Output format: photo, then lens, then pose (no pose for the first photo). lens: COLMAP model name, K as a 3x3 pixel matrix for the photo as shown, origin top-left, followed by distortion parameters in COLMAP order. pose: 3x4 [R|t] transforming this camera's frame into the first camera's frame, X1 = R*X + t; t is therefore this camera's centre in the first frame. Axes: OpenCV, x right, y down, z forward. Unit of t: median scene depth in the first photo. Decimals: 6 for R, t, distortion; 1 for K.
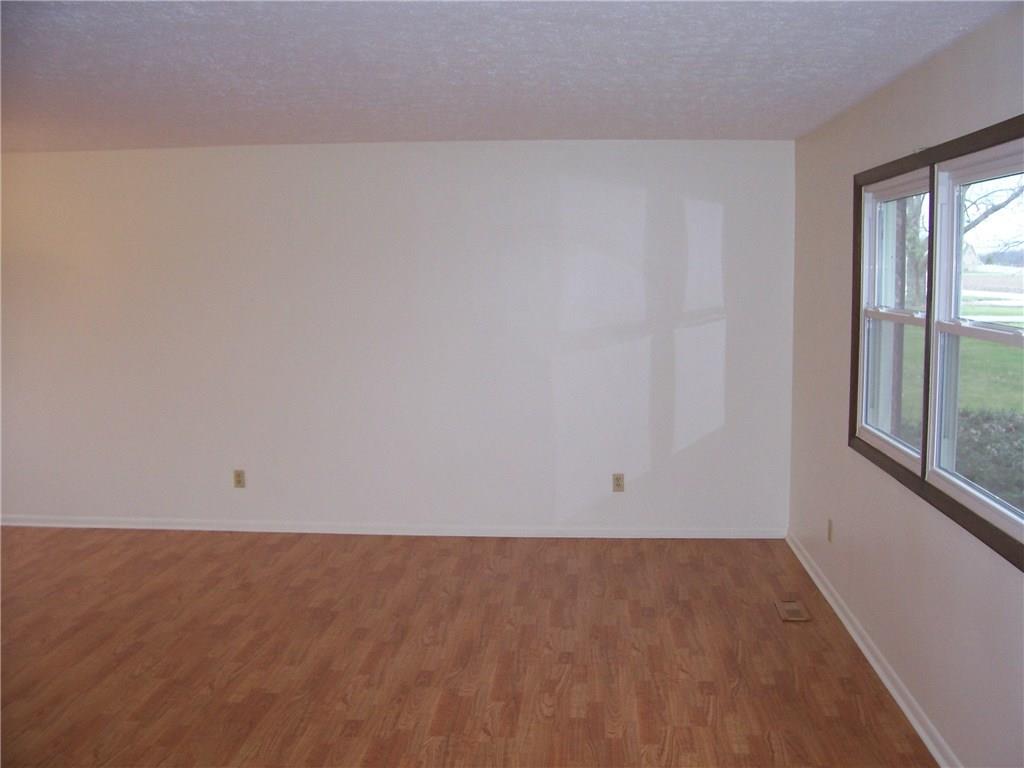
lens RADIAL K [[1091.5, 0, 514.4], [0, 1091.5, 384.4], [0, 0, 1]] dist [-0.070259, 0.000000]
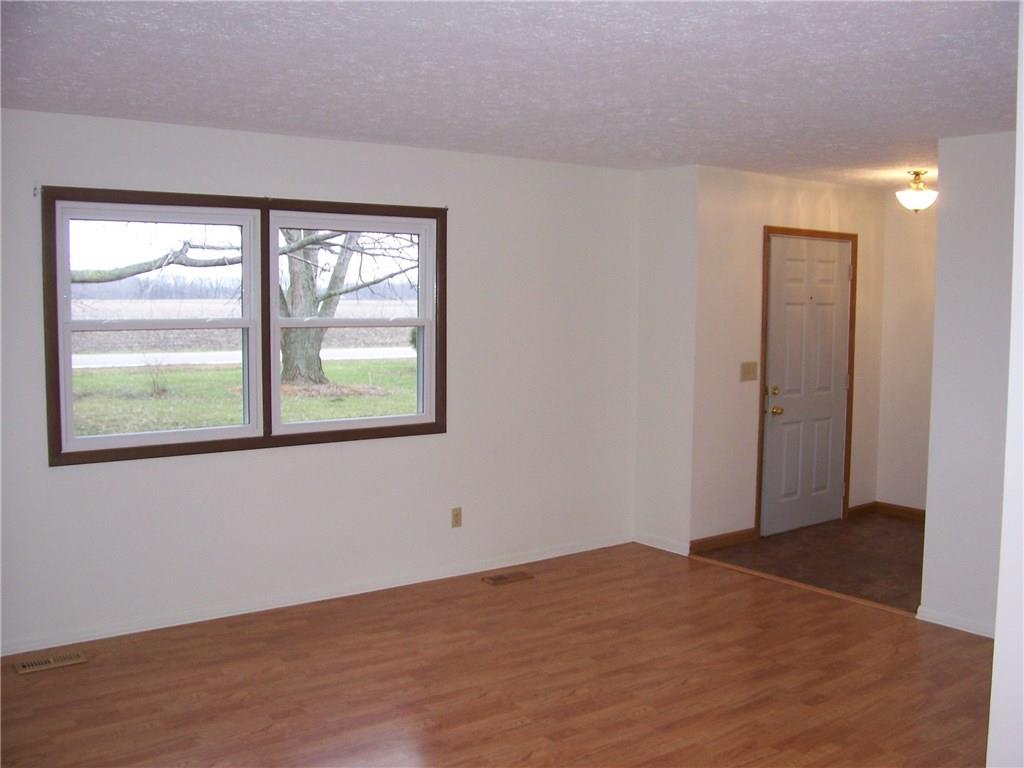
lens RADIAL K [[1091.5, 0, 508.5], [0, 1091.5, 379.2], [0, 0, 1]] dist [-0.070259, 0.000000]
pose [[-0.680068, -0.050409, 0.731414, -0.824676], [0.077251, 0.987153, 0.139863, -0.154192], [-0.729068, 0.151619, -0.667437, 1.629586]]
